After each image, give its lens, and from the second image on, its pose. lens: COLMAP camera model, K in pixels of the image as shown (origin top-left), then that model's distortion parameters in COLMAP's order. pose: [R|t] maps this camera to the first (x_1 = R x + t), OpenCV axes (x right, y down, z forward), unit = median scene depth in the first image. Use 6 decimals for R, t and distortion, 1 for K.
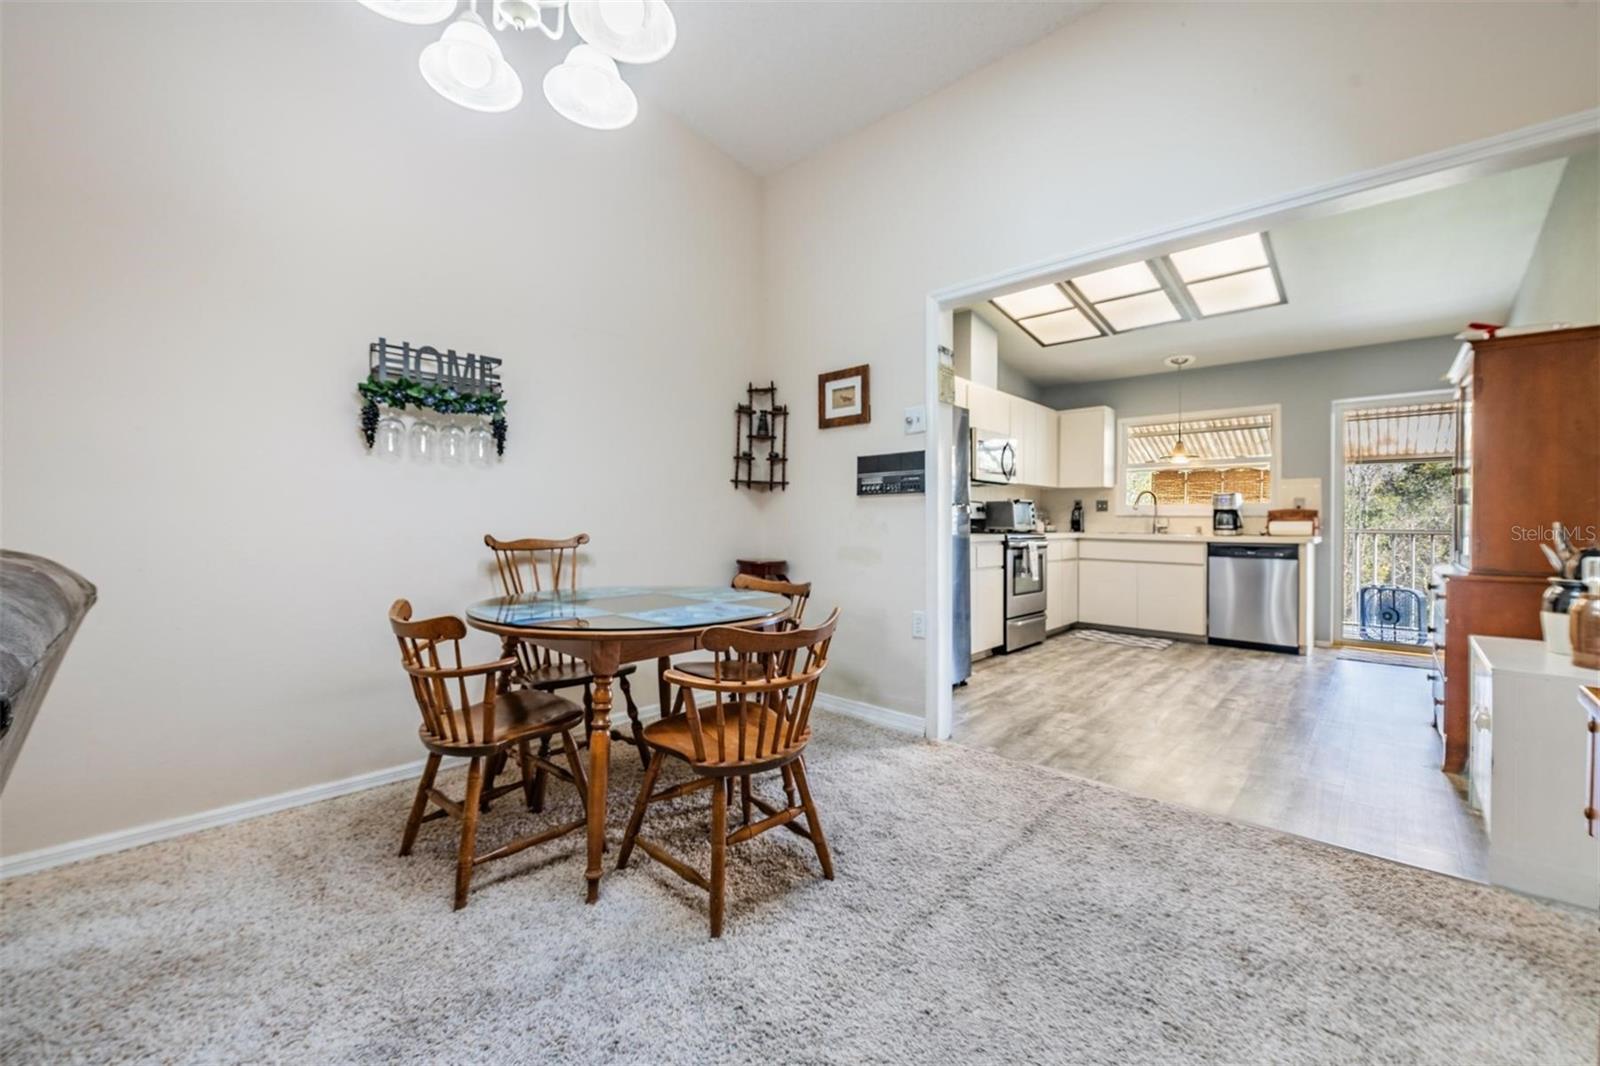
lens RADIAL K [[636.1, 0, 807.0], [0, 636.1, 521.4], [0, 0, 1]] dist [0.000093, -0.004986]
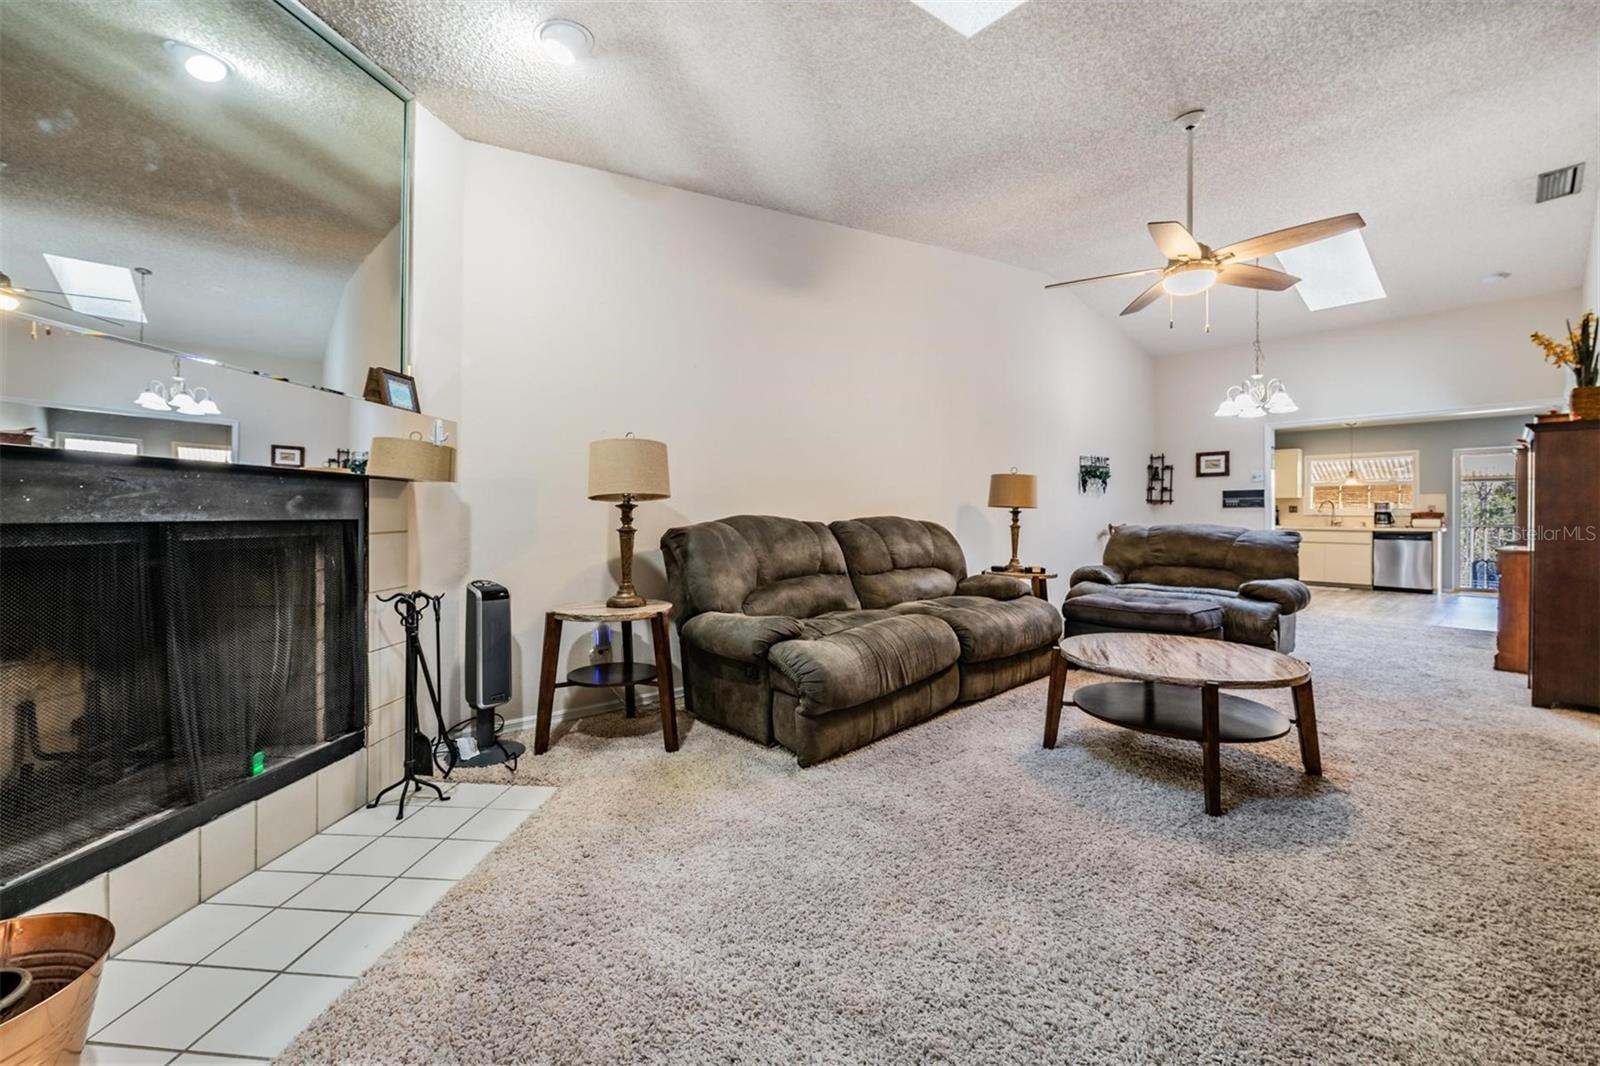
lens RADIAL K [[660.9, 0, 795.4], [0, 660.9, 515.7], [0, 0, 1]] dist [0.029232, -0.005268]
pose [[0.996822, 0.001908, -0.079640, -0.774492], [-0.002043, 0.999997, -0.001612, -0.002935], [0.079636, 0.001770, 0.996822, -0.932655]]
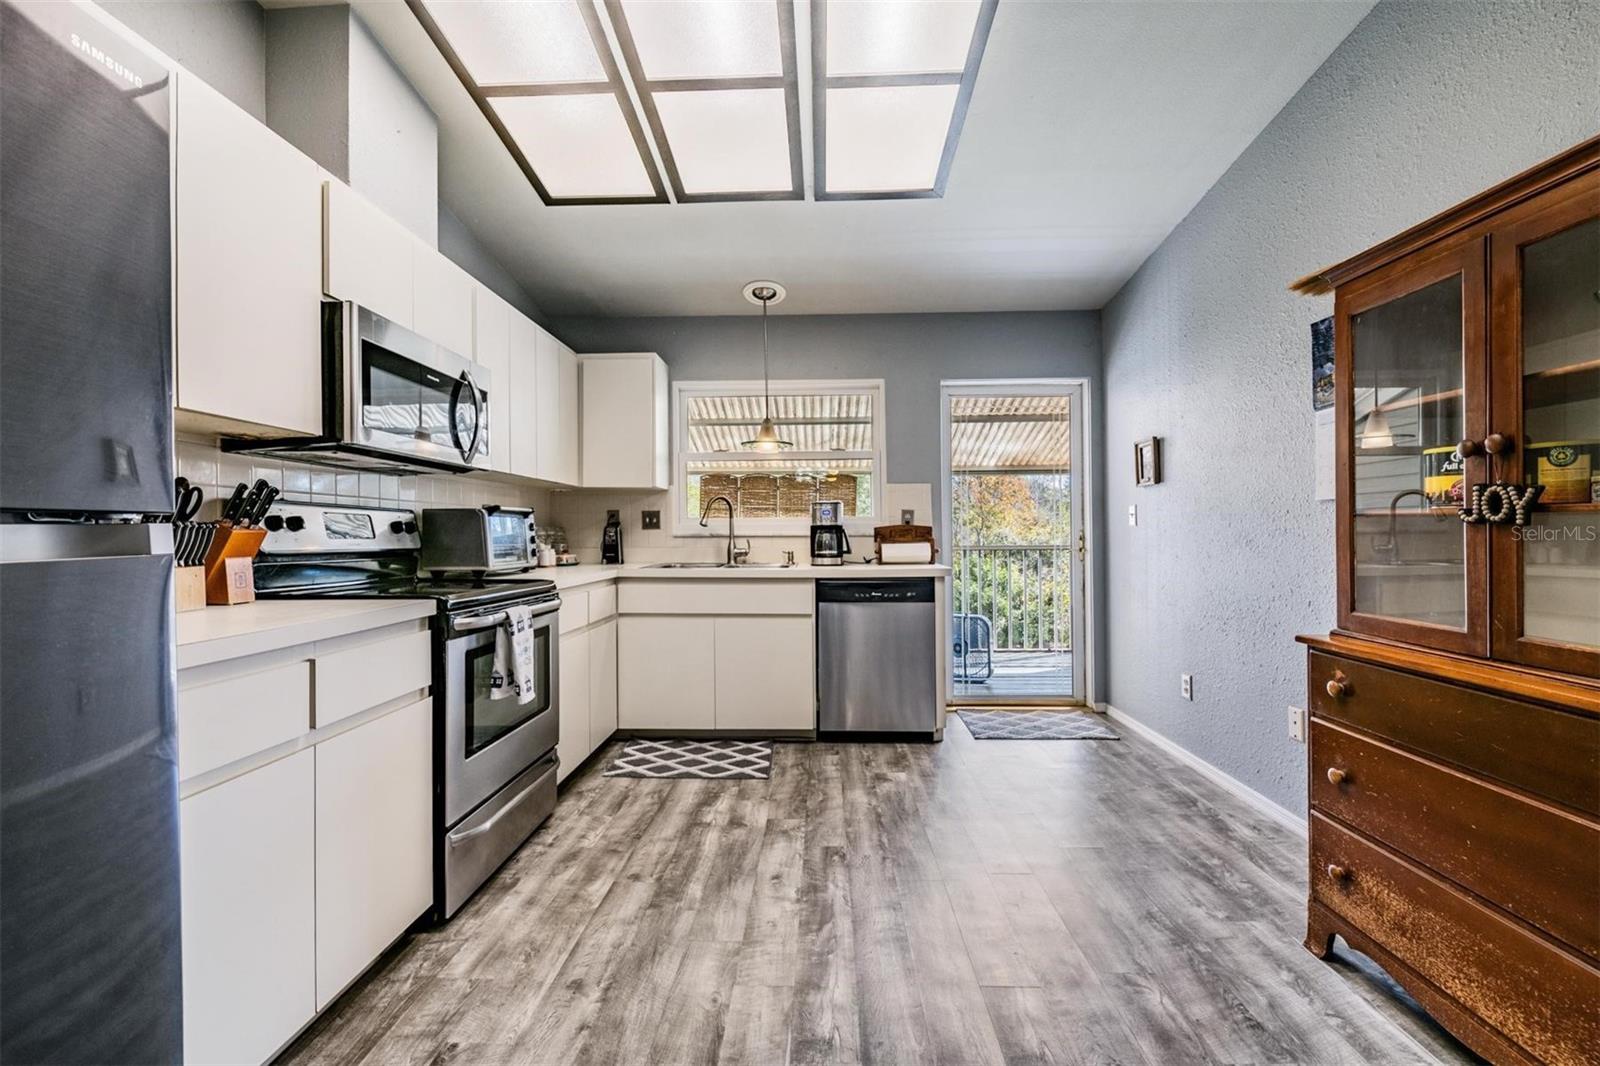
lens RADIAL K [[633.6, 0, 804.7], [0, 633.6, 532.6], [0, 0, 1]] dist [0.003791, -0.004582]
pose [[0.753314, -0.009015, 0.657599, 0.205676], [0.010696, 0.999942, 0.001455, -0.013273], [-0.657573, 0.005937, 0.753367, 0.523209]]
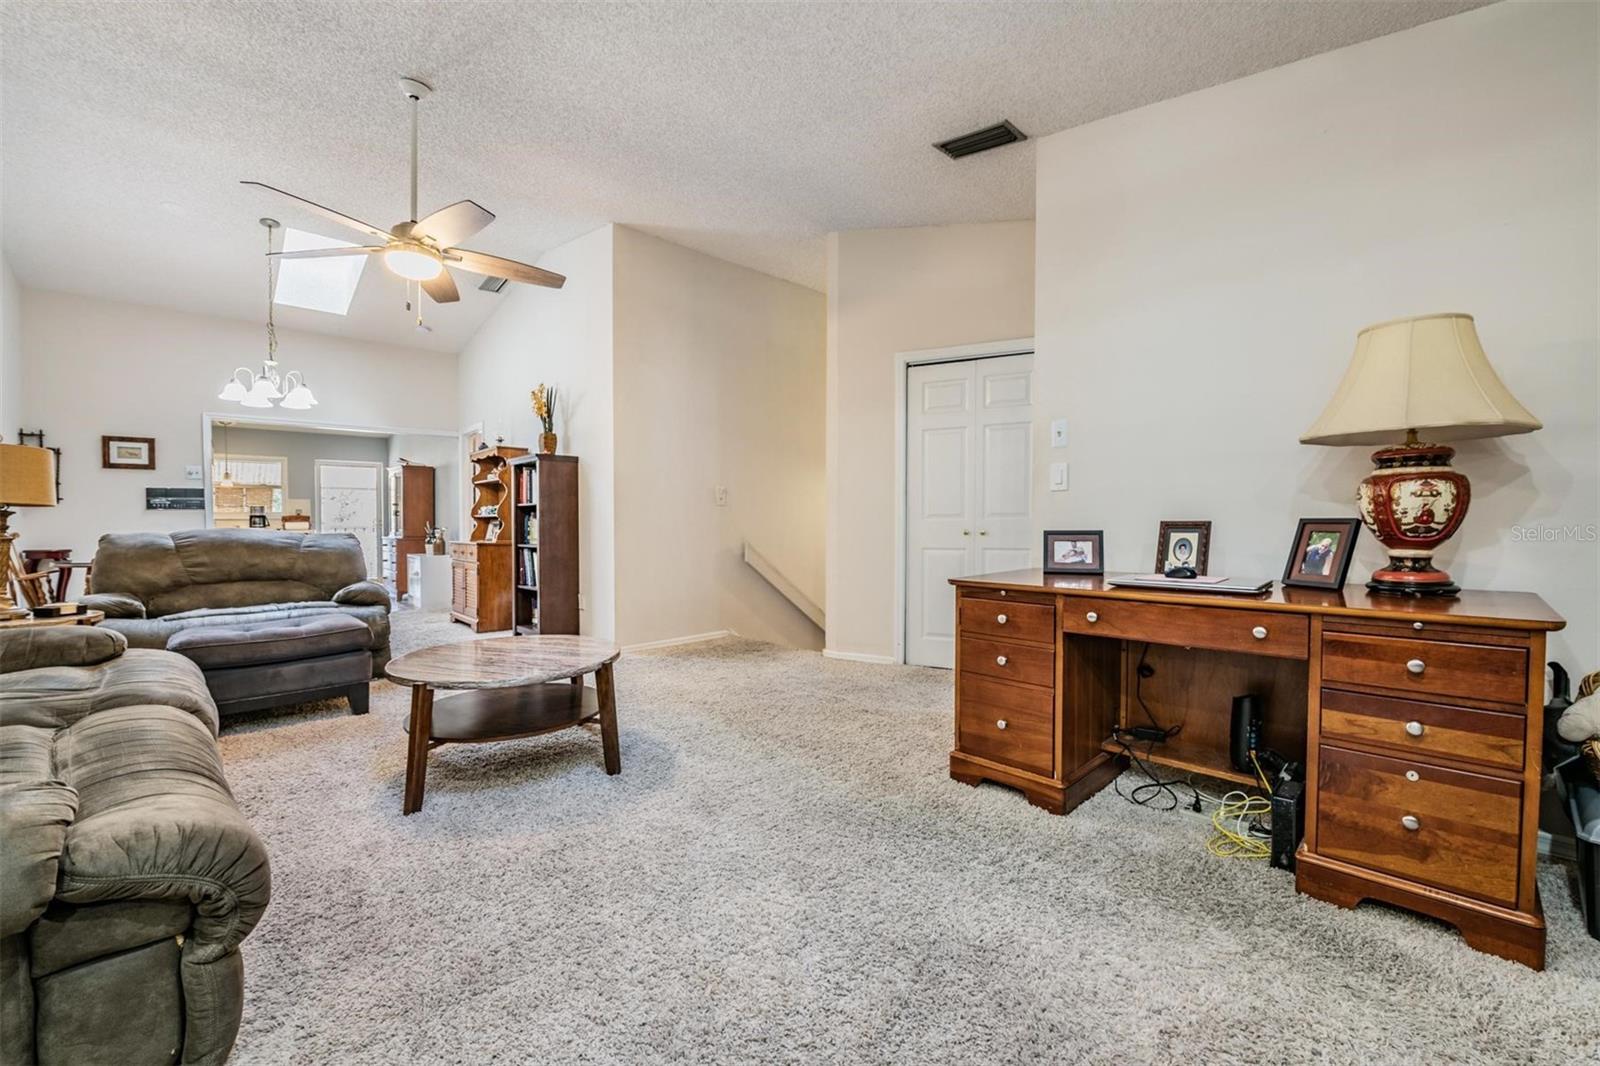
lens RADIAL K [[647.7, 0, 833.5], [0, 647.7, 531.5], [0, 0, 1]] dist [-0.000145, -0.007429]
pose [[0.051626, -0.020214, 0.998462, -1.015426], [0.005046, 0.999788, 0.019980, -0.002137], [-0.998654, 0.004007, 0.051717, -0.650255]]
